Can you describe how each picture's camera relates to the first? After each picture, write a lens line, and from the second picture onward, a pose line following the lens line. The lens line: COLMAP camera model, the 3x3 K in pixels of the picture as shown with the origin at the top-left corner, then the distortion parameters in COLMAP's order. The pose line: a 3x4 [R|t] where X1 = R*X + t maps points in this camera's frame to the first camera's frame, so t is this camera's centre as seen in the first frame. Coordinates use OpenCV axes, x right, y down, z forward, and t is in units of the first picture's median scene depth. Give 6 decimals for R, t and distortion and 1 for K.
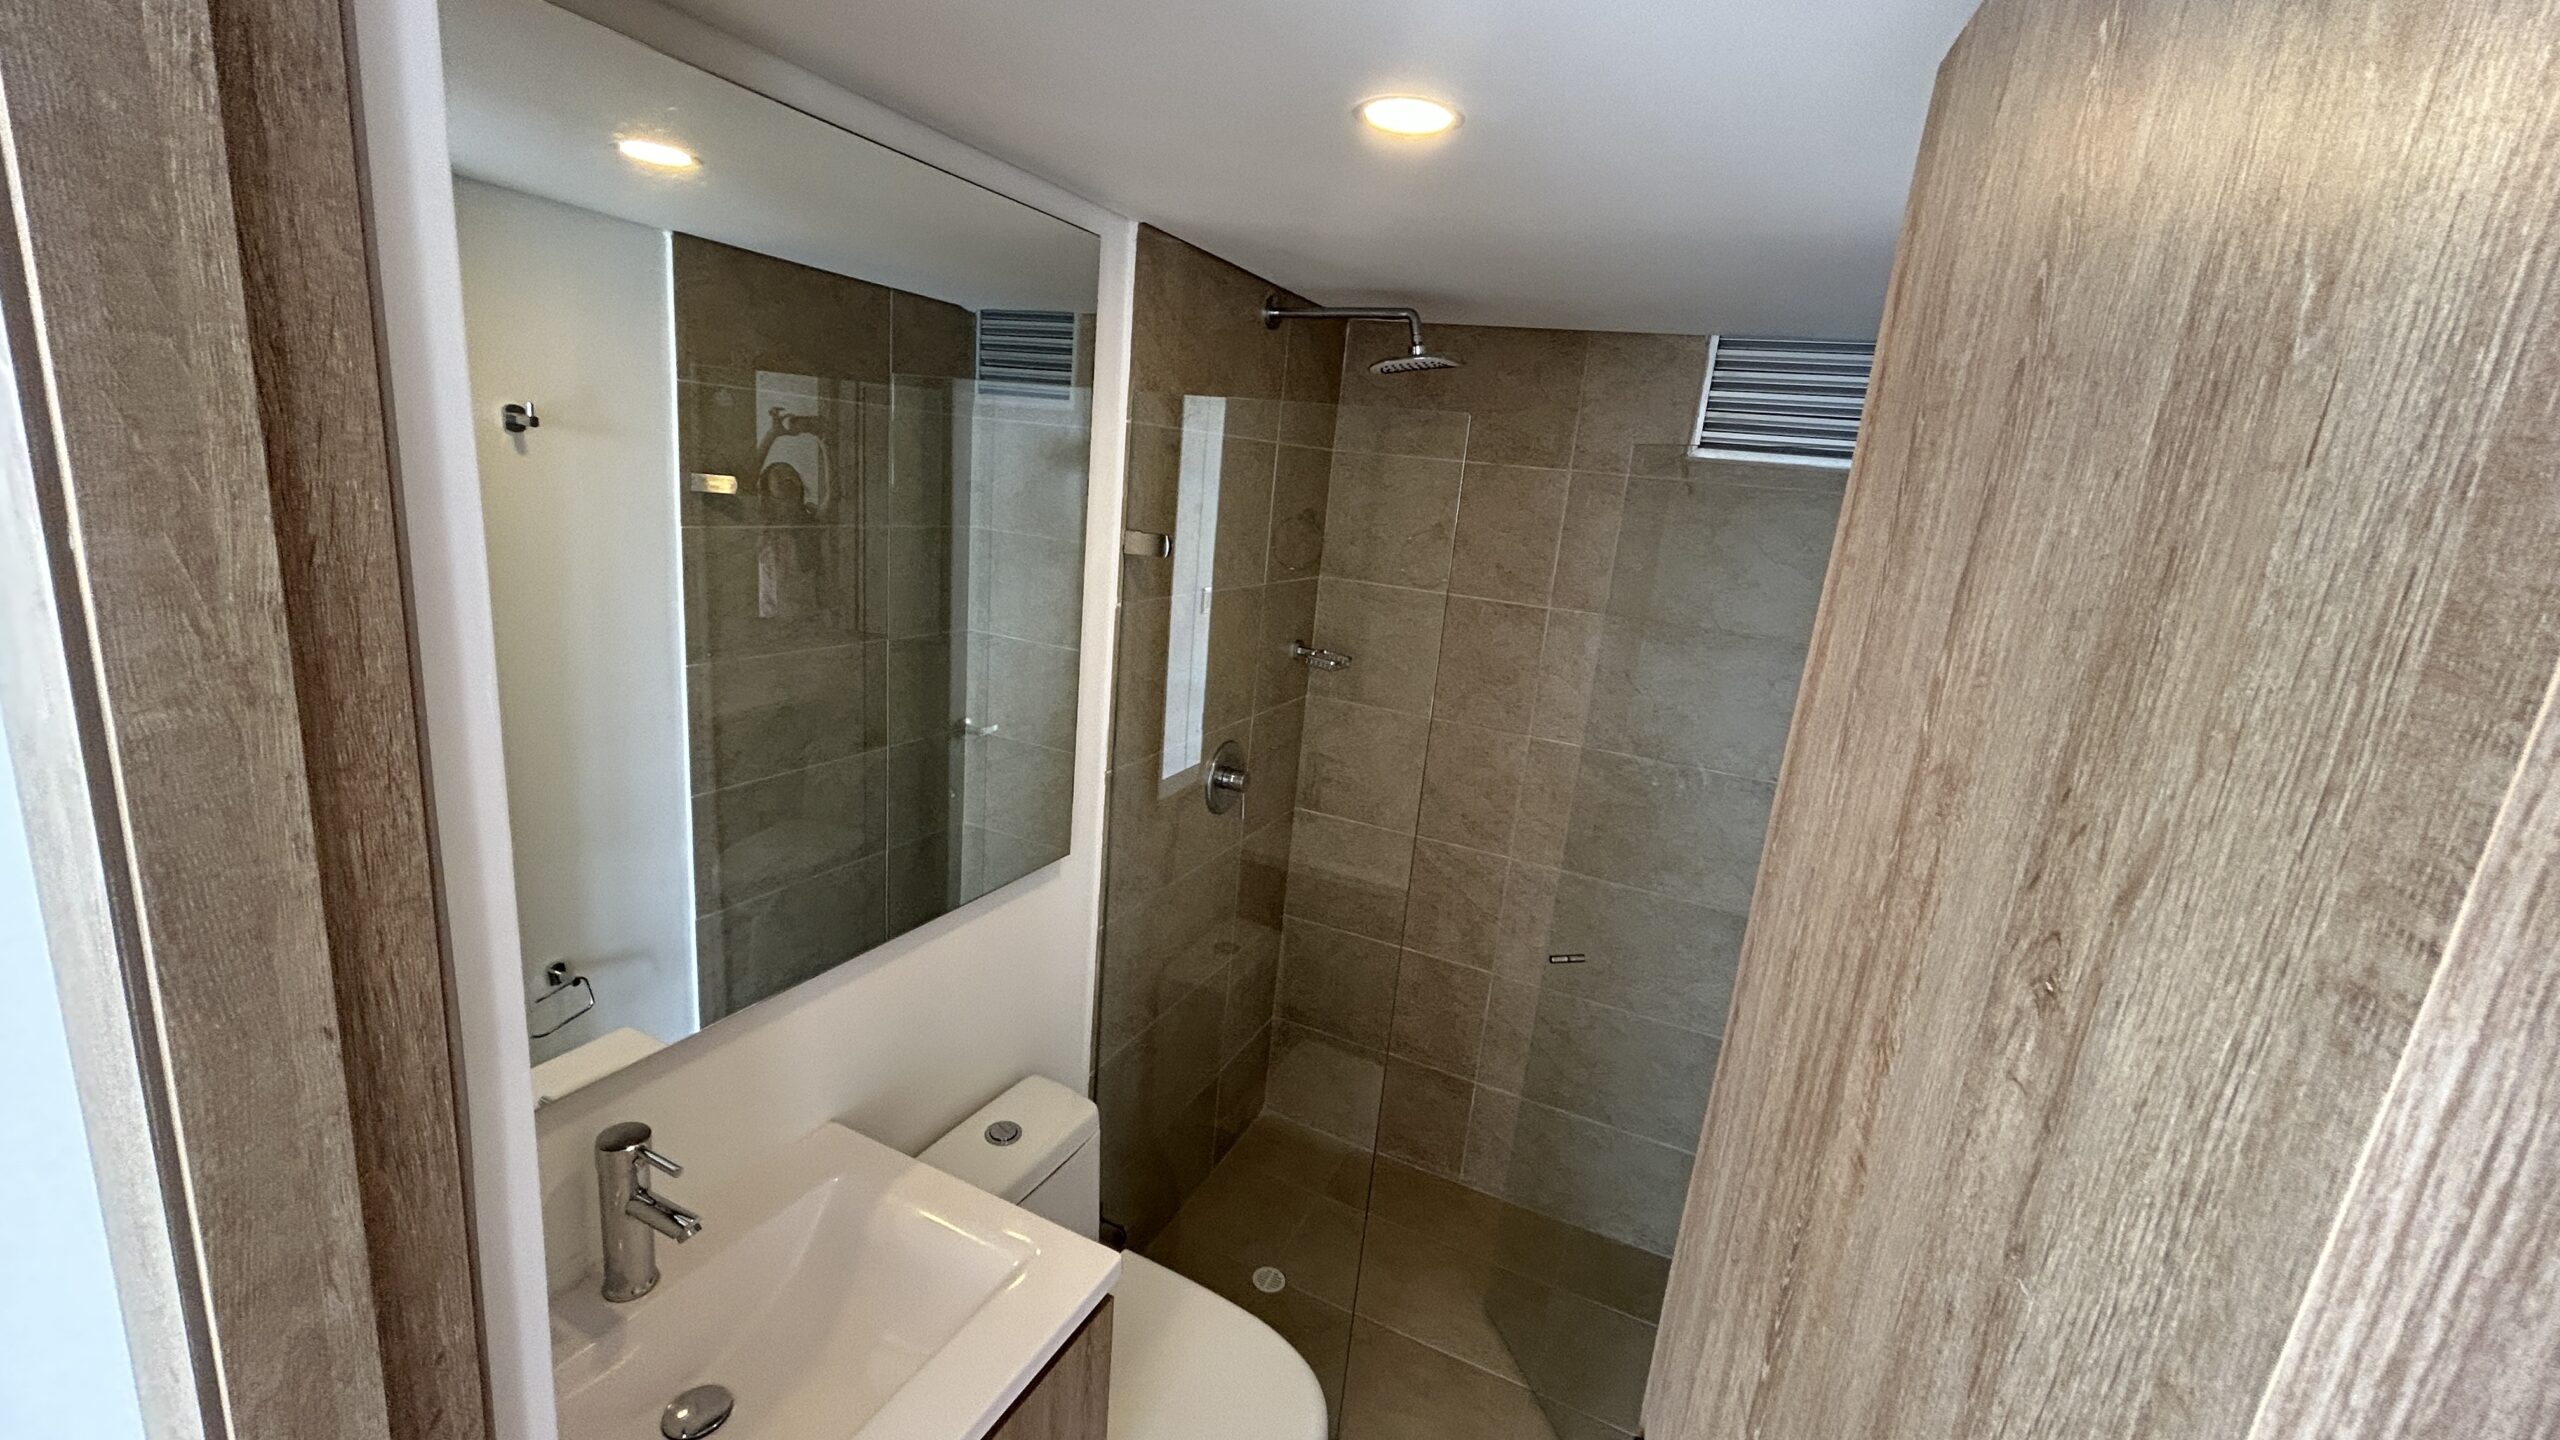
lens RADIAL K [[1027.9, 0, 1275.3], [0, 1027.9, 711.7], [0, 0, 1]] dist [-0.005042, -0.000409]
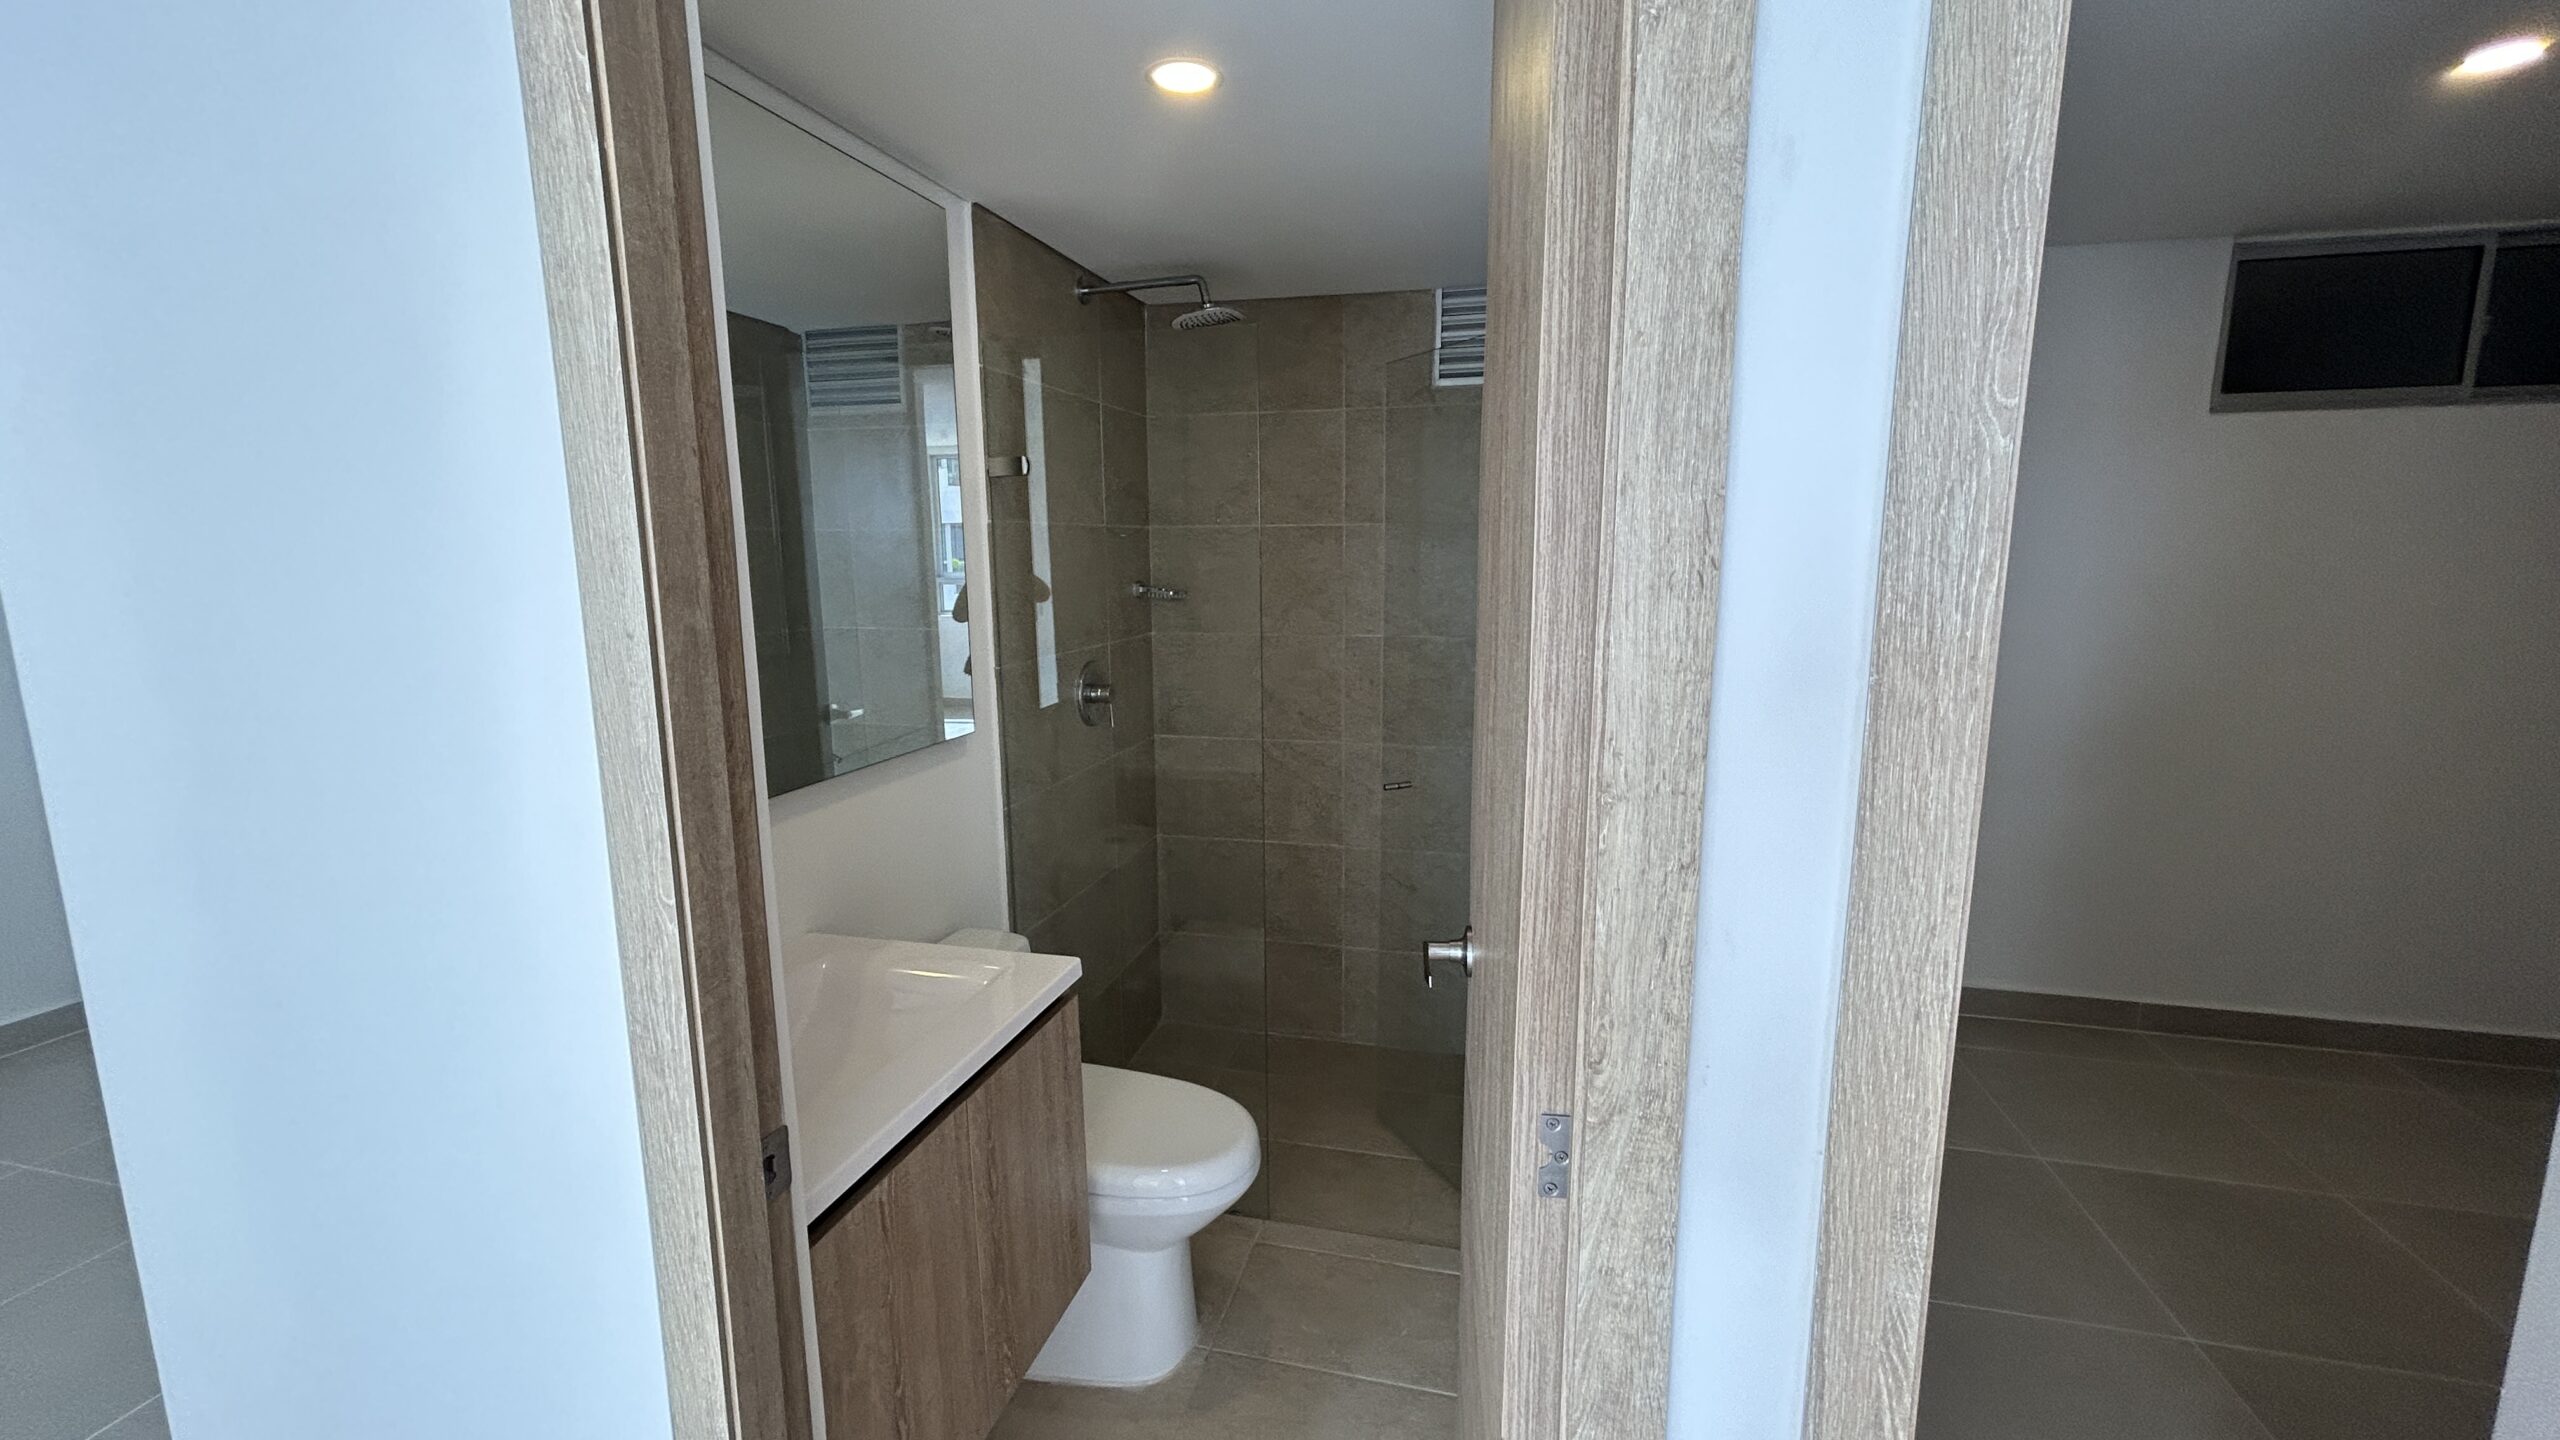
lens RADIAL K [[1027.9, 0, 1278.9], [0, 1027.9, 713.5], [0, 0, 1]] dist [-0.005042, -0.000409]
pose [[0.976116, -0.130450, 0.173724, -0.047033], [0.140978, 0.988767, -0.049655, 0.170844], [-0.165295, 0.072960, 0.983542, -0.160202]]
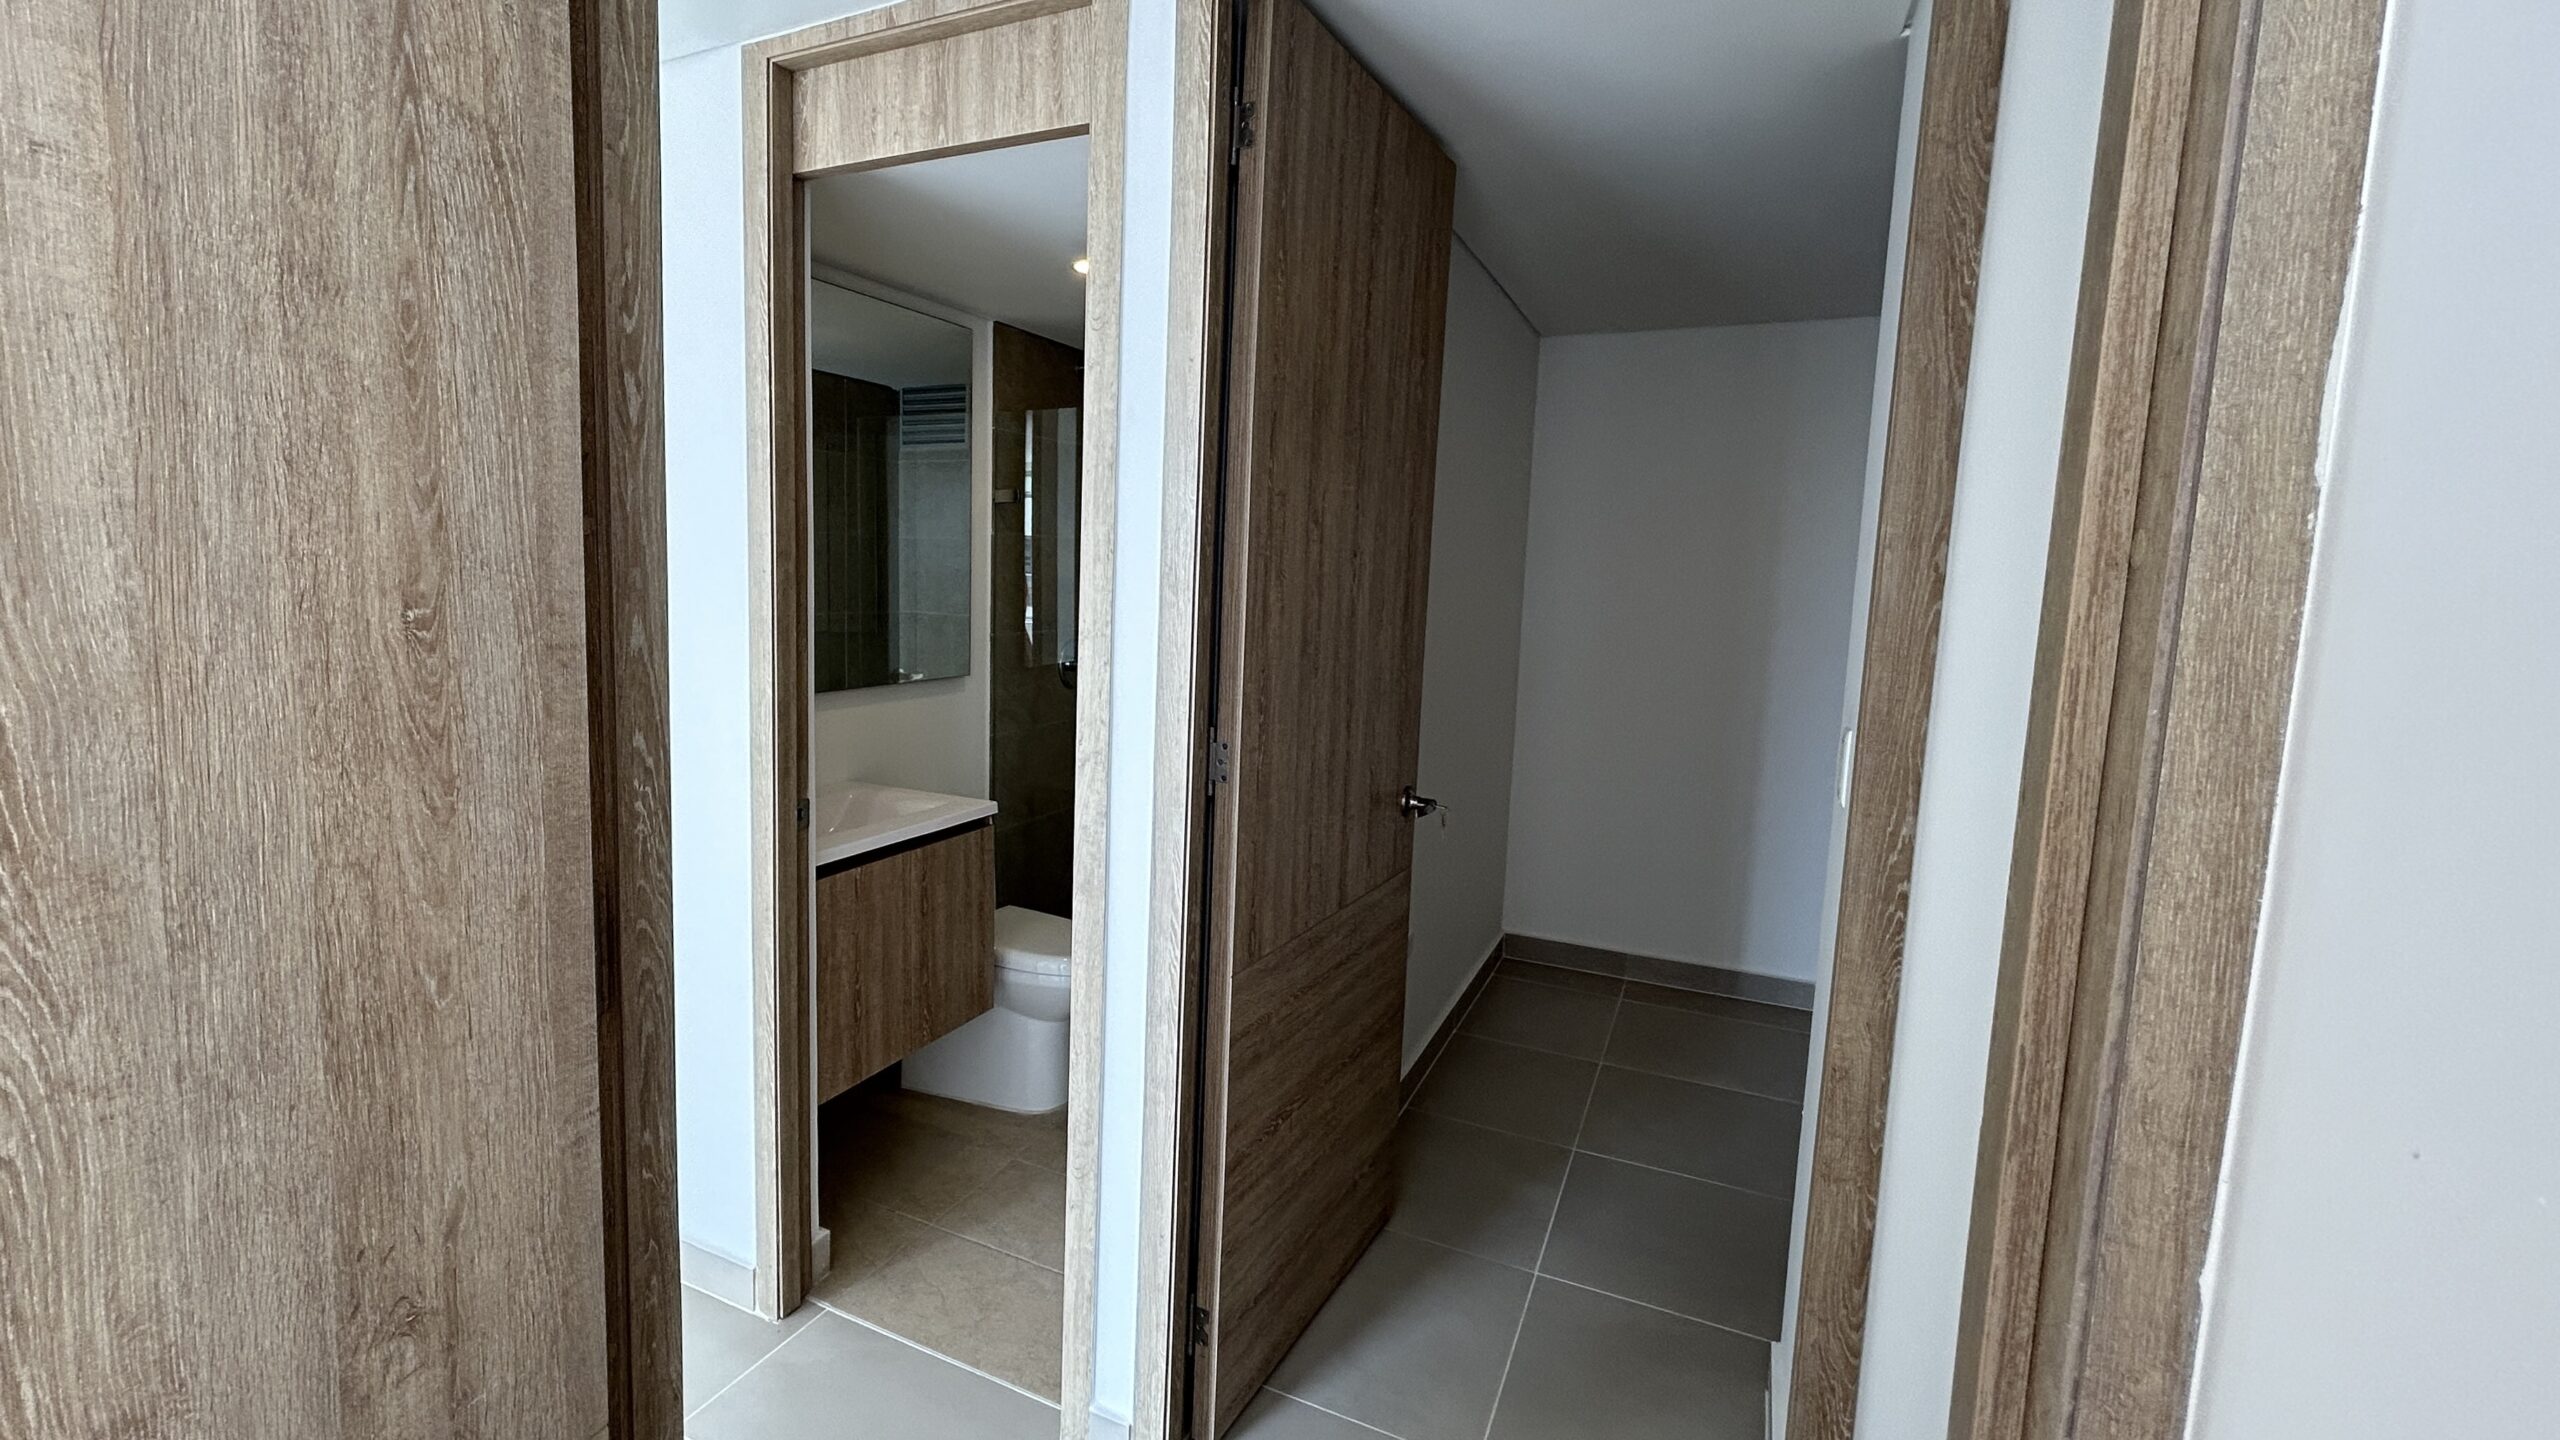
lens RADIAL K [[1131.2, 0, 1156.6], [0, 1131.2, 698.5], [0, 0, 1]] dist [-0.003110, -0.000242]
pose [[0.997040, -0.060976, -0.046835, 0.149719], [0.055051, 0.991394, -0.118777, 0.318556], [0.053675, 0.115847, 0.991816, -0.648787]]
